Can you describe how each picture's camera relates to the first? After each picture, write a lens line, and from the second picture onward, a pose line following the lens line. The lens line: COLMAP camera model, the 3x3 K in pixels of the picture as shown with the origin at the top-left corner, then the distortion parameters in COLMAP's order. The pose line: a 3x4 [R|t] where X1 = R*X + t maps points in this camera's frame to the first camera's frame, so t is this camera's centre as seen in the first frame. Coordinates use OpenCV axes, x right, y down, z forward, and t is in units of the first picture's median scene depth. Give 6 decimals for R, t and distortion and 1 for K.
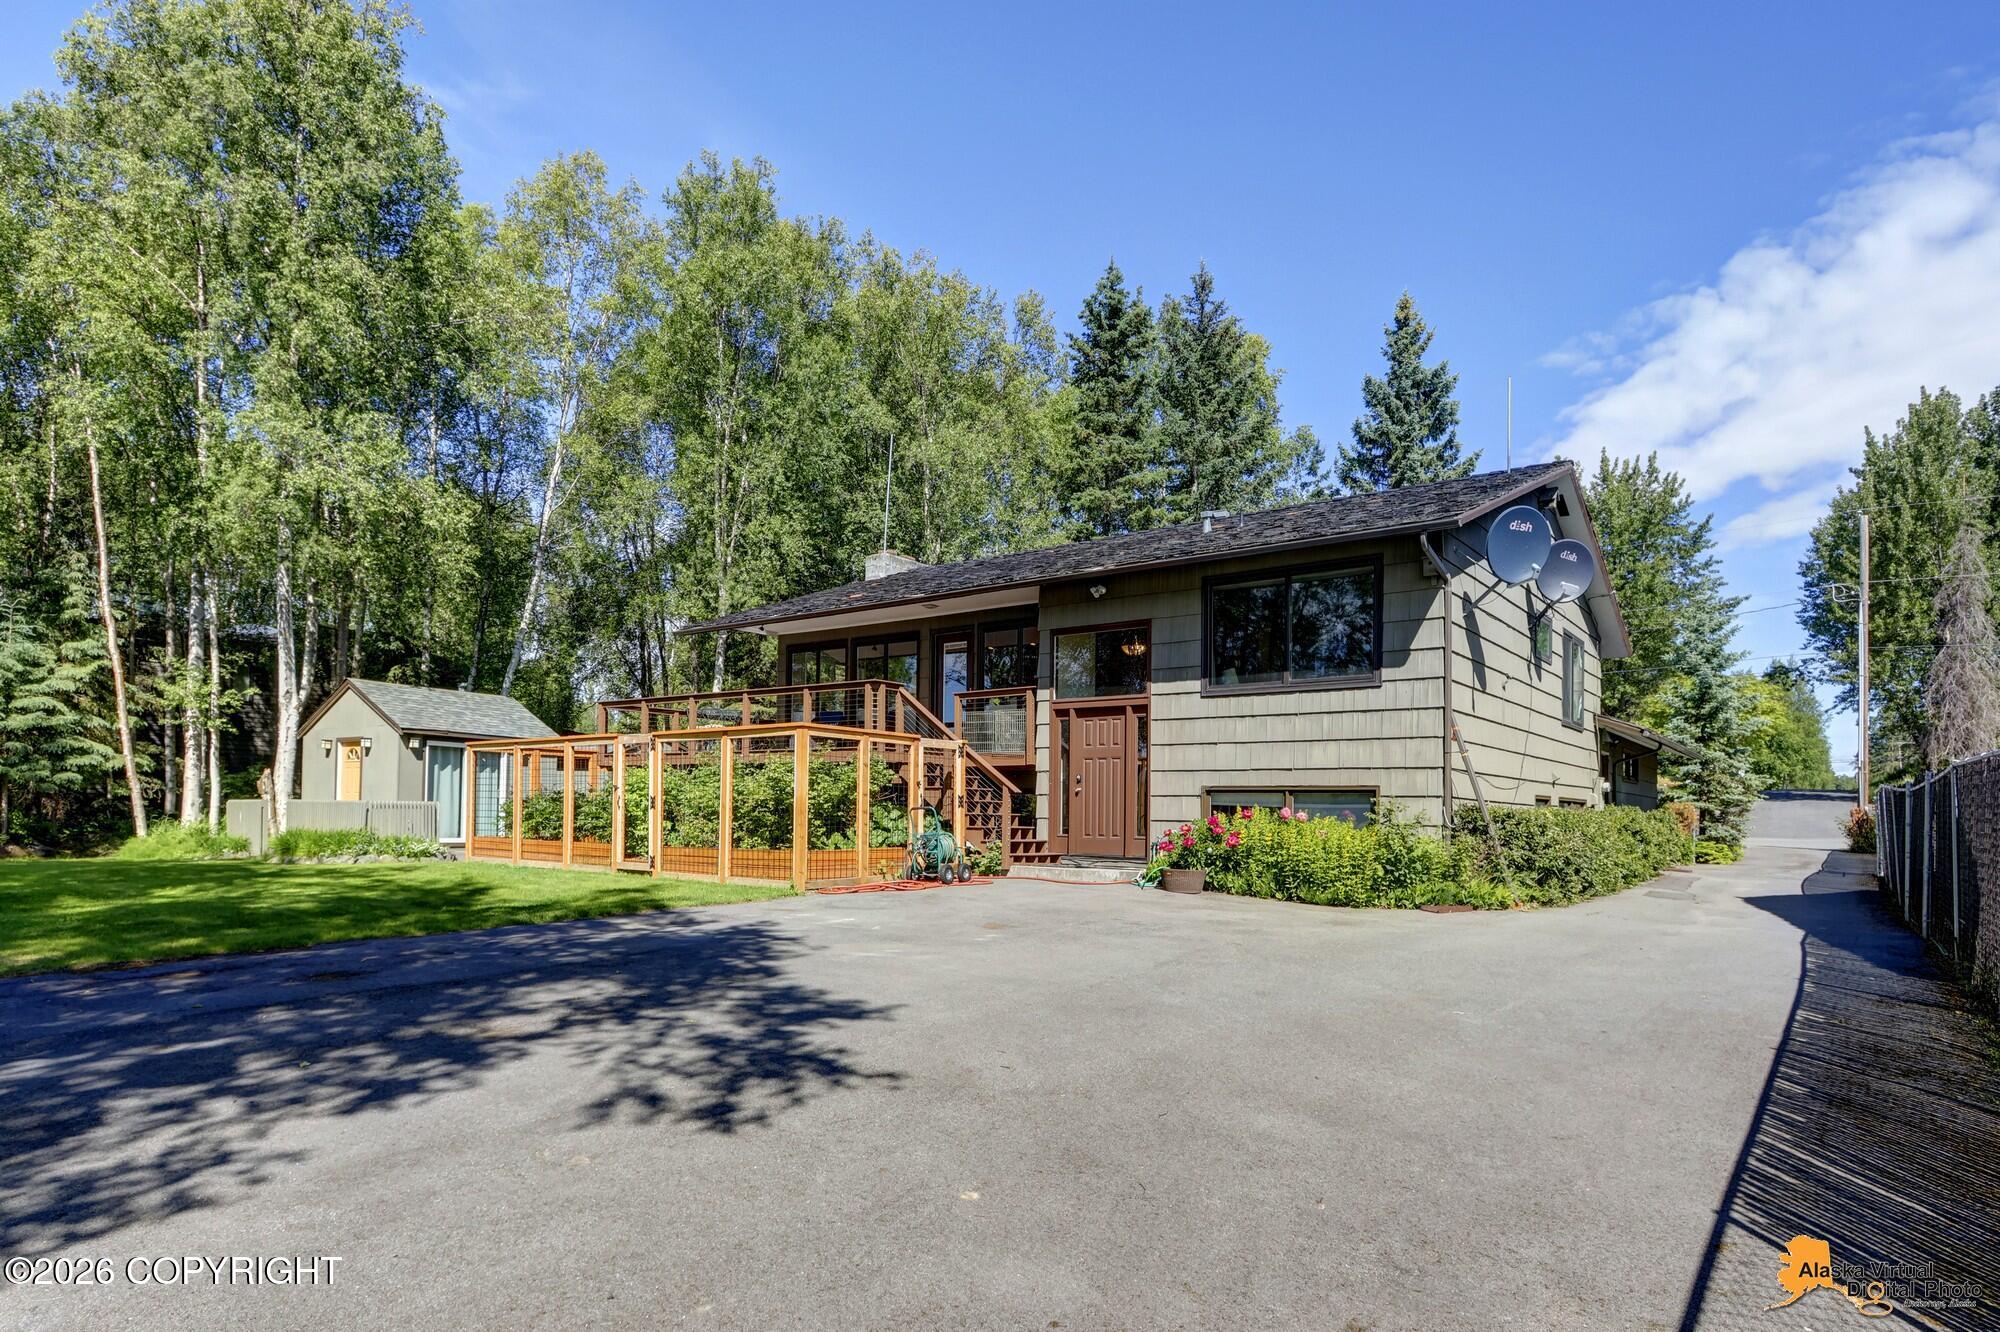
lens RADIAL K [[1081.8, 0, 1040.0], [0, 1081.8, 794.6], [0, 0, 1]] dist [-0.002149, 0.000112]
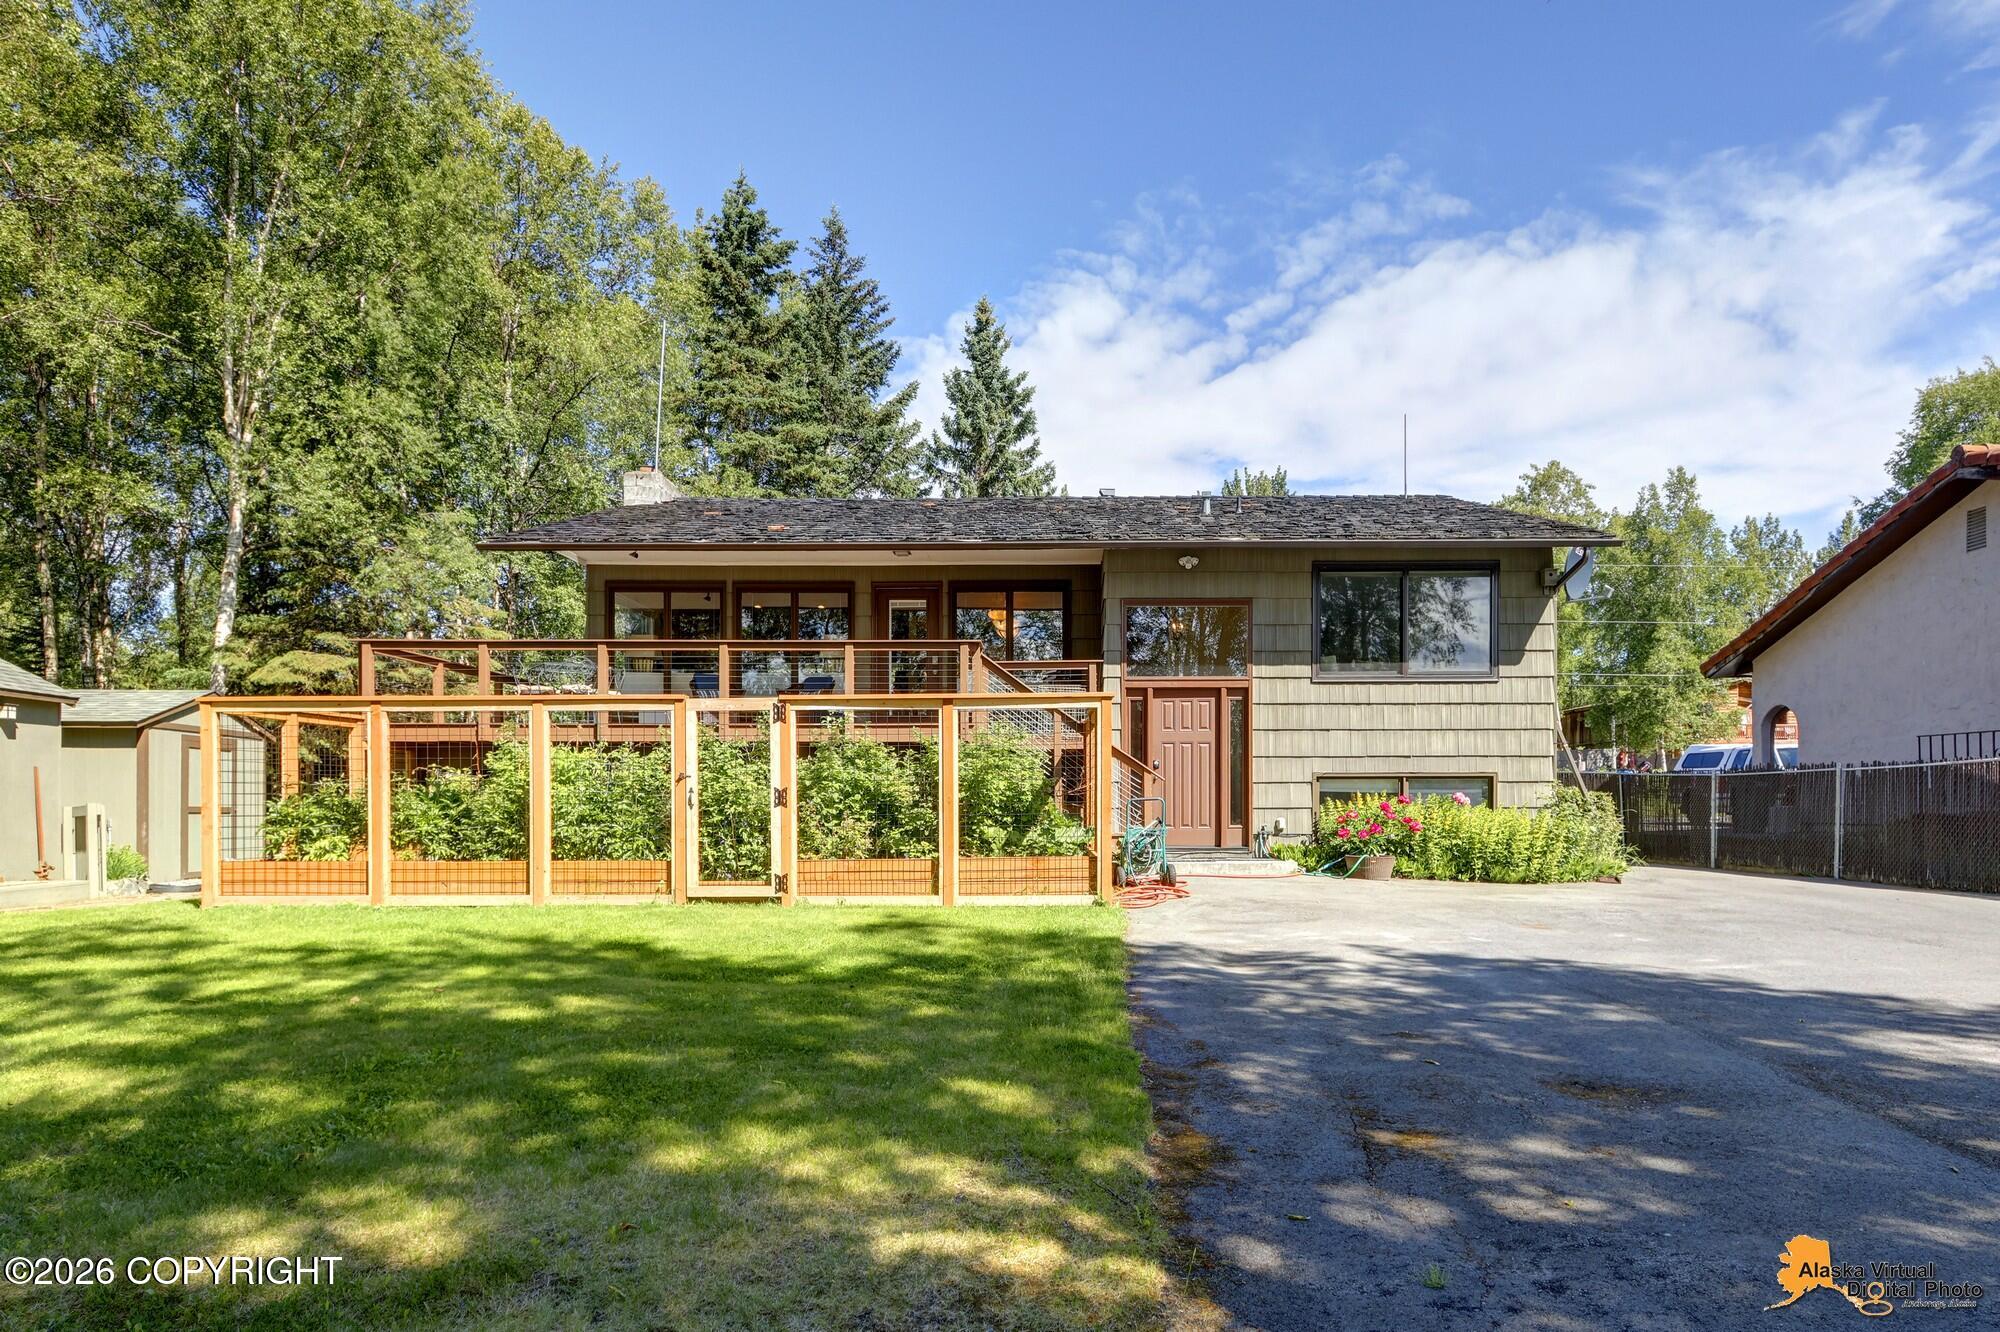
lens RADIAL K [[1081.8, 0, 1040.0], [0, 1081.8, 794.6], [0, 0, 1]] dist [-0.002149, 0.000112]
pose [[0.798708, -0.011372, 0.601612, -0.418234], [0.004211, 0.999903, 0.013310, -0.001423], [-0.601705, -0.008097, 0.798678, 0.232078]]
